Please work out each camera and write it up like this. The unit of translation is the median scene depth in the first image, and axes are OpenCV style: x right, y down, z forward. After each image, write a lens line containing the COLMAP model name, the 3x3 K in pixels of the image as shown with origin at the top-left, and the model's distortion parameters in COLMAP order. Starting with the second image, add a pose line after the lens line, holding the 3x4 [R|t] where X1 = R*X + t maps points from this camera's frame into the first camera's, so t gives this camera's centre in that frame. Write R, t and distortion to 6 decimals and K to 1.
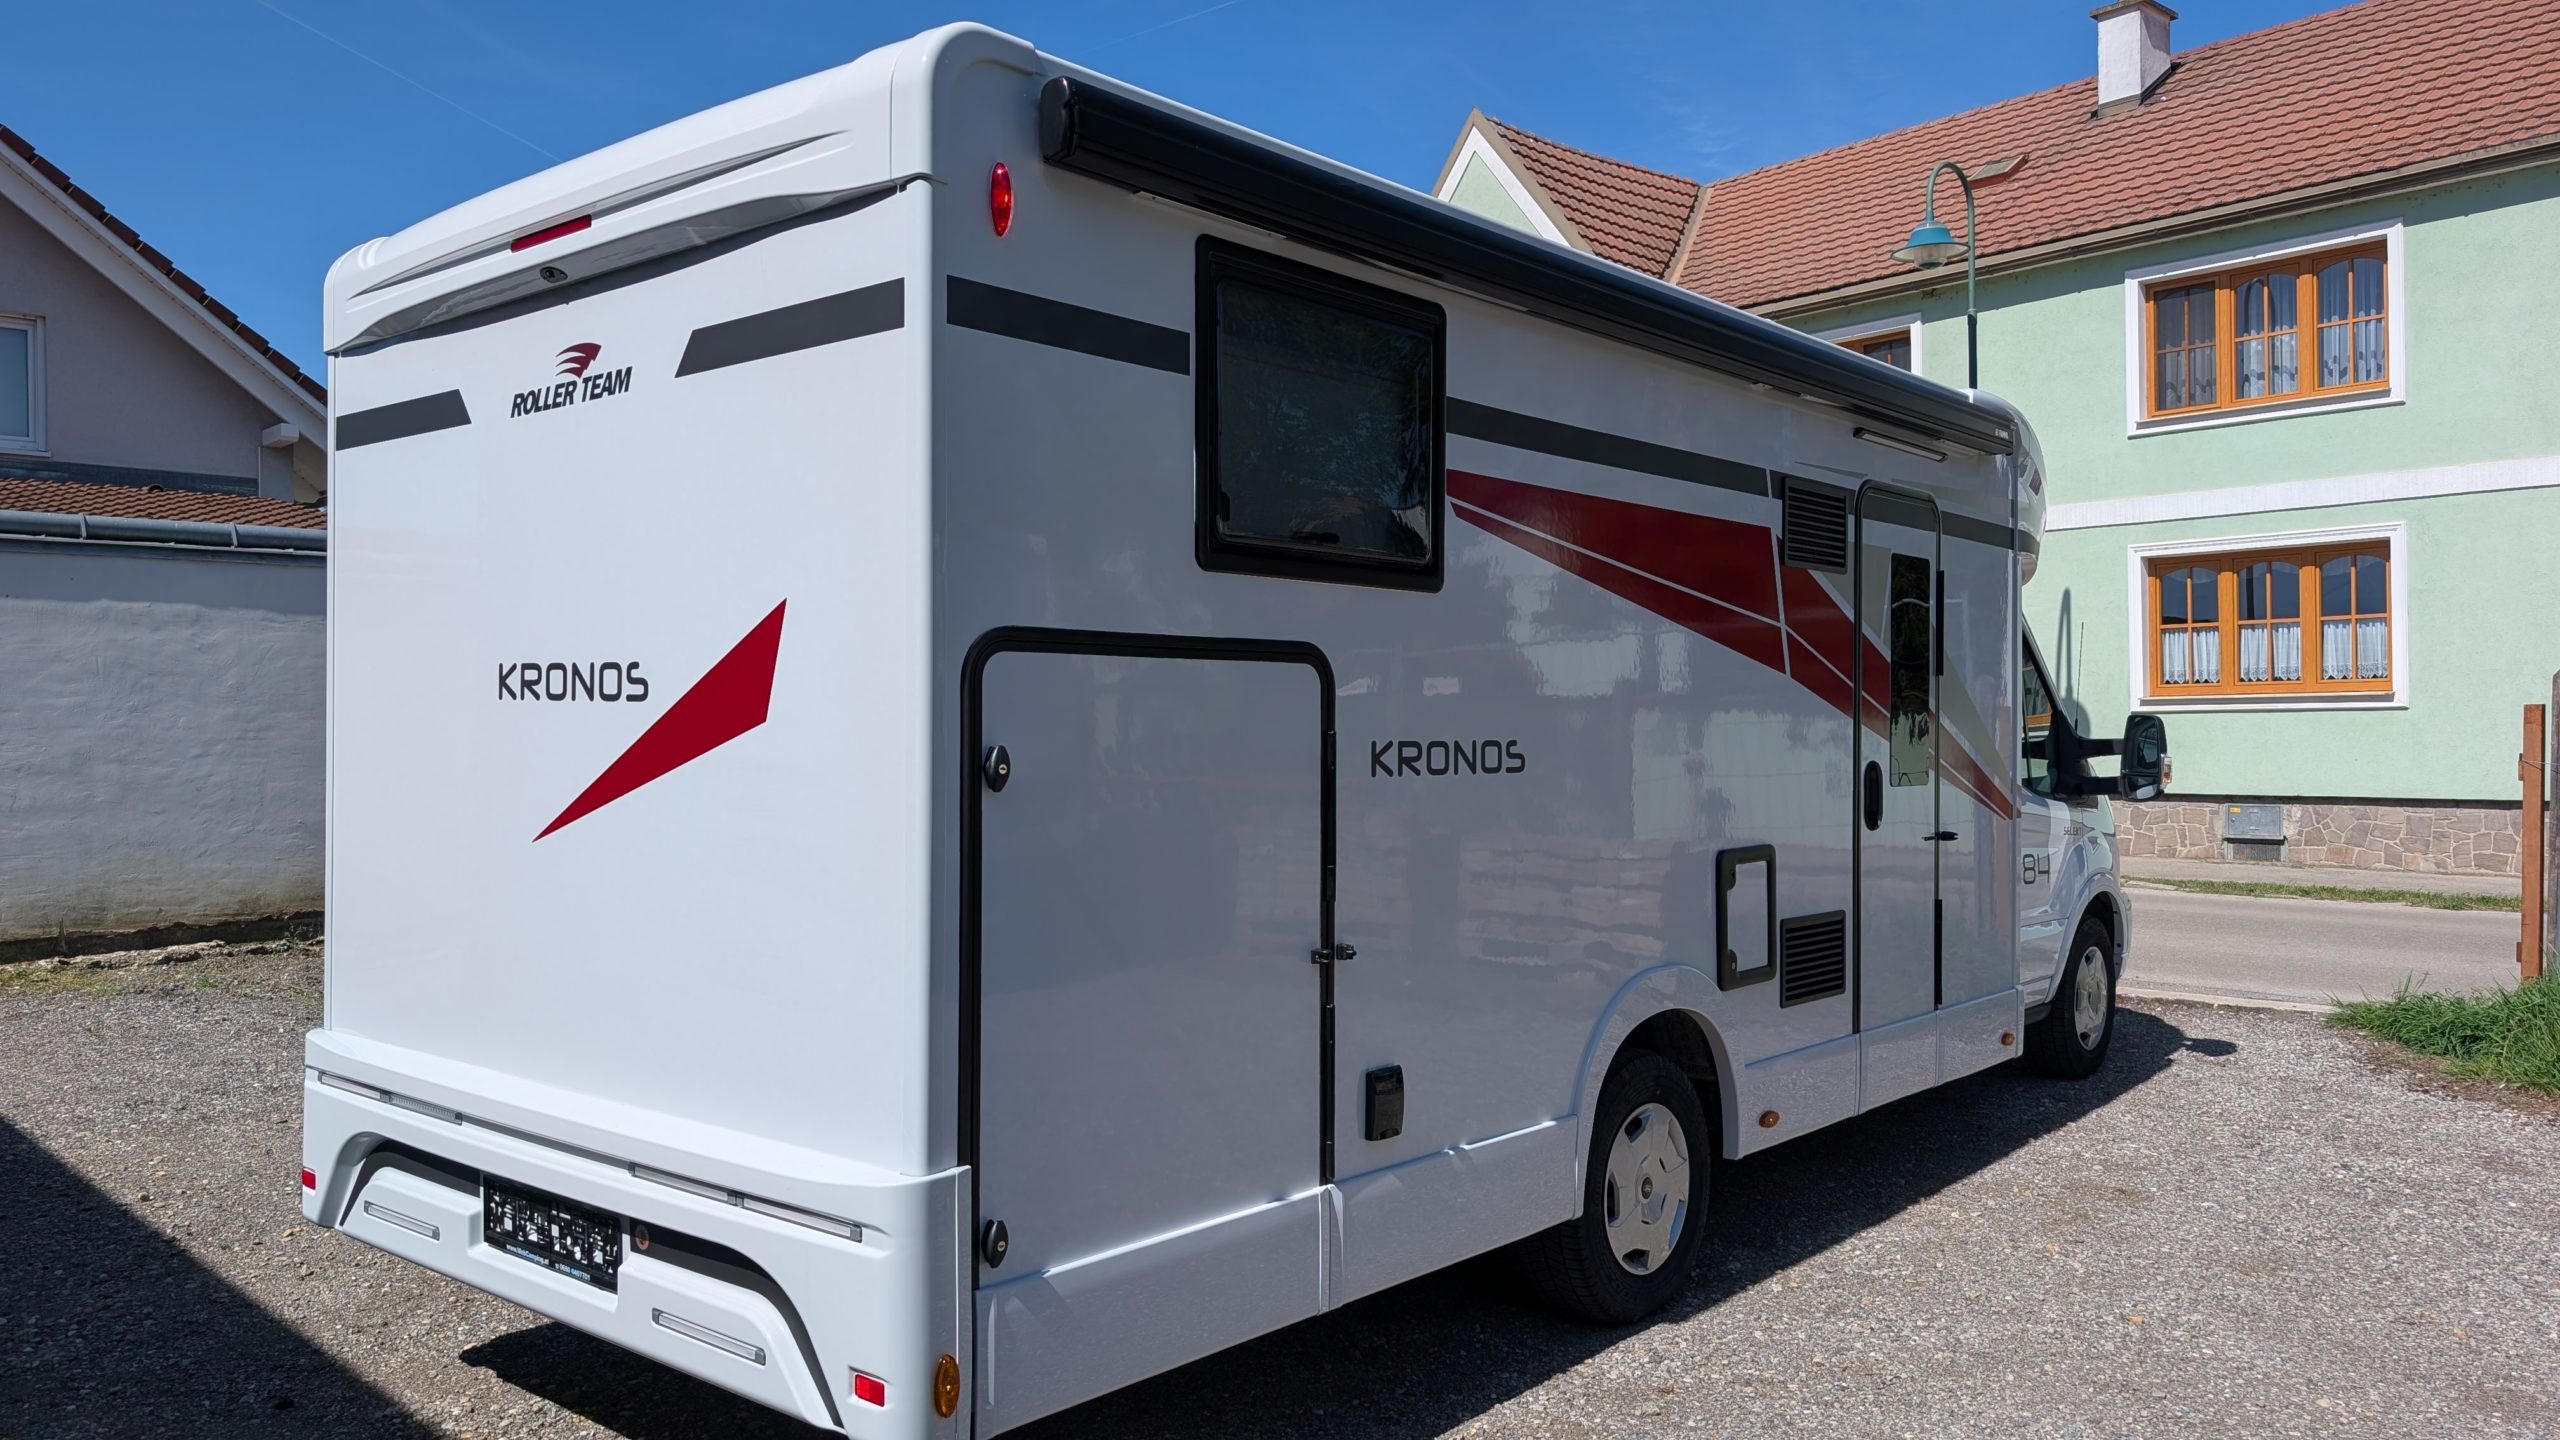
lens RADIAL K [[1833.3, 0, 1288.2], [0, 1833.3, 736.3], [0, 0, 1]] dist [0.049858, -0.053567]
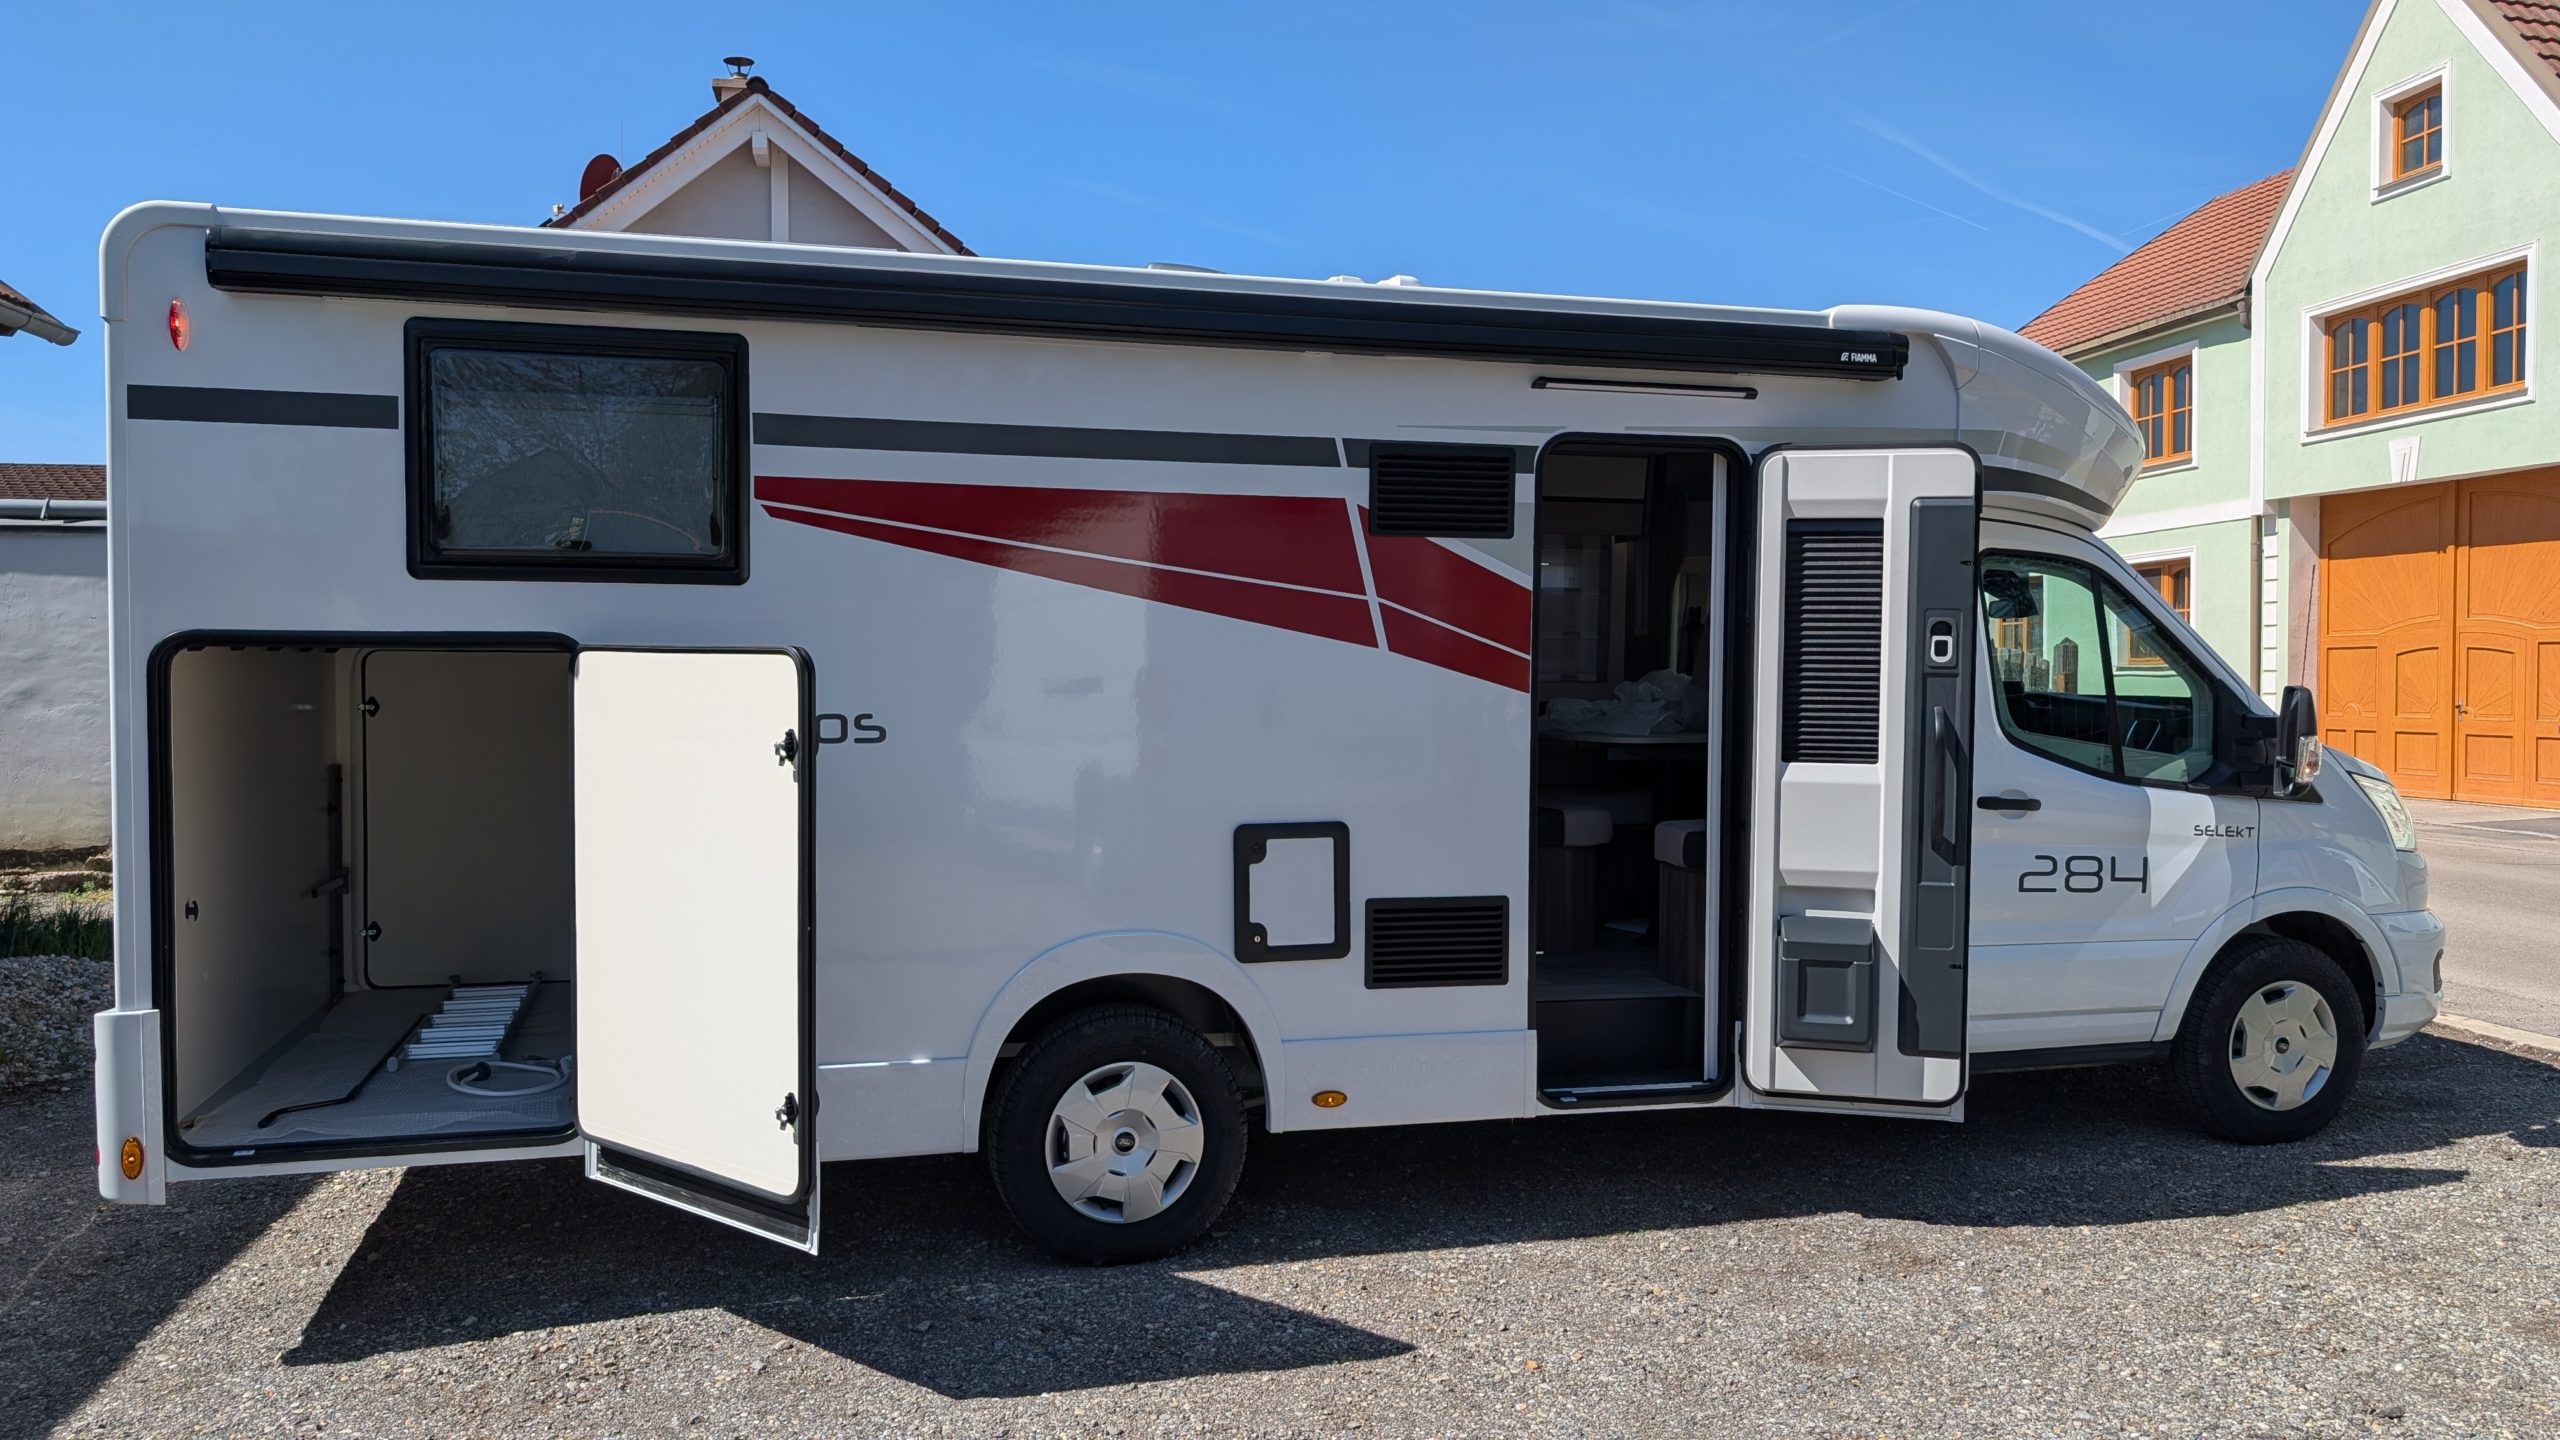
lens RADIAL K [[1833.3, 0, 1273.1], [0, 1833.3, 729.2], [0, 0, 1]] dist [0.049858, -0.053567]
pose [[0.829617, 0.025358, -0.557757, 0.779807], [-0.008663, 0.999432, 0.032553, -0.022154], [0.558266, -0.022175, 0.829366, 0.172476]]
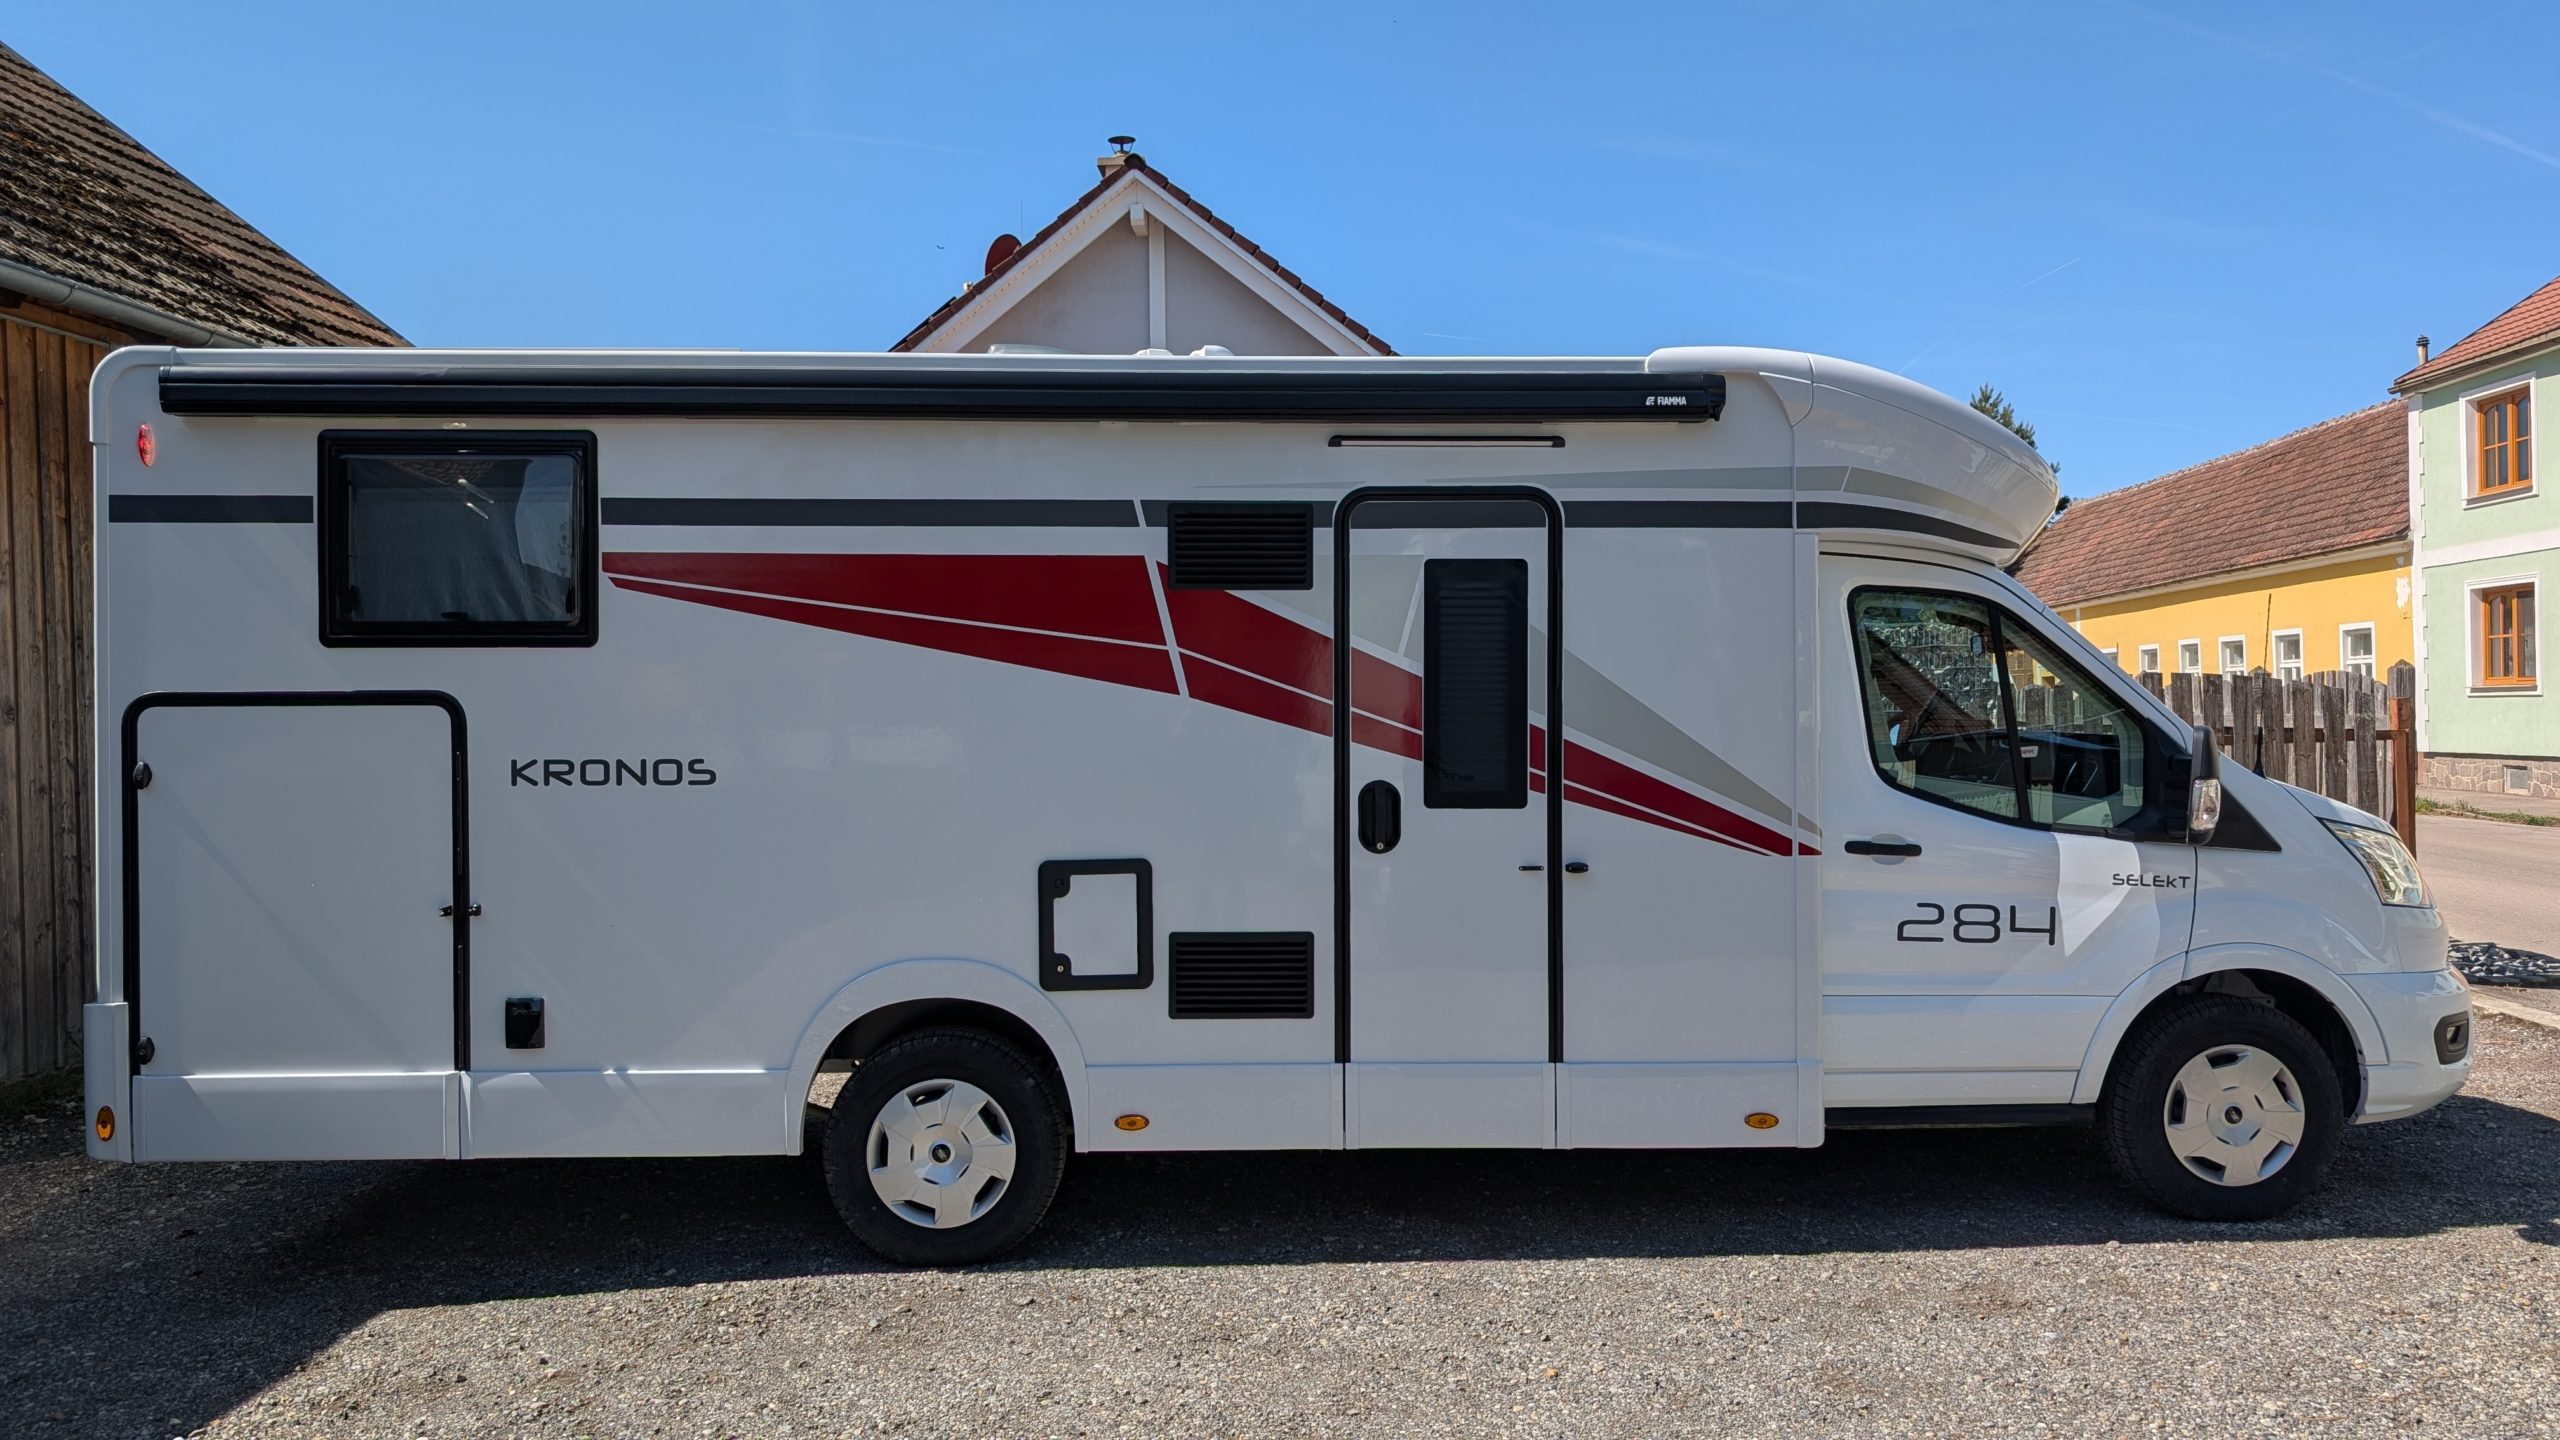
lens RADIAL K [[1833.3, 0, 1295.7], [0, 1833.3, 697.2], [0, 0, 1]] dist [0.049858, -0.053567]
pose [[0.678651, -0.001502, -0.734460, 1.087854], [-0.000468, 0.999997, -0.002478, -0.030478], [0.734461, 0.002025, 0.678648, 0.362292]]
